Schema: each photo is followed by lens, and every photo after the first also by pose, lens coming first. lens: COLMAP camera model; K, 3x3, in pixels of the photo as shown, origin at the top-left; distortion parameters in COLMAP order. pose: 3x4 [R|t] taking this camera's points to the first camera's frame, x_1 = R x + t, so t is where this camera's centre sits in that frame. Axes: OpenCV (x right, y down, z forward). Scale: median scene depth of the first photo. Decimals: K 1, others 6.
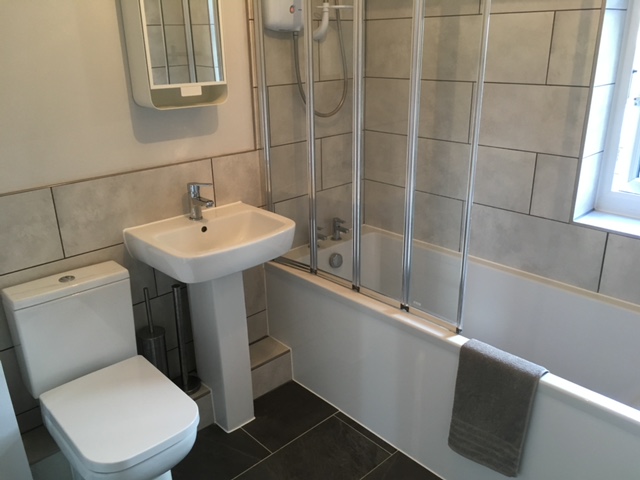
lens RADIAL K [[540.2, 0, 320.5], [0, 540.2, 238.9], [0, 0, 1]] dist [0.008135, -0.006843]
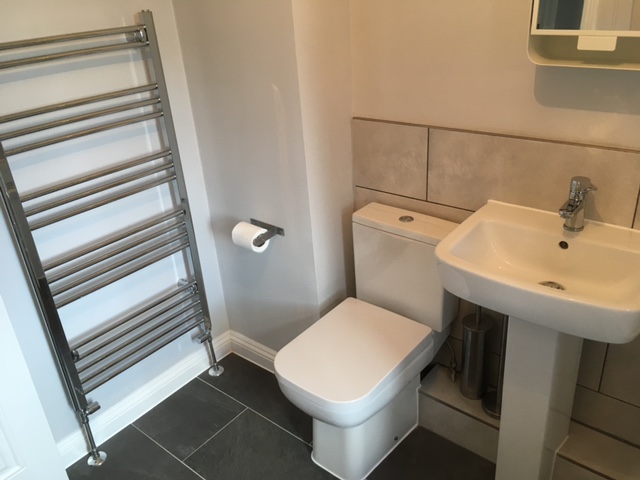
lens RADIAL K [[540.2, 0, 320.7], [0, 540.2, 241.2], [0, 0, 1]] dist [0.008135, -0.006843]
pose [[0.124851, 0.444273, -0.887149, 0.404189], [-0.284370, 0.872656, 0.396995, -0.234135], [0.950550, 0.202714, 0.235290, 0.595450]]
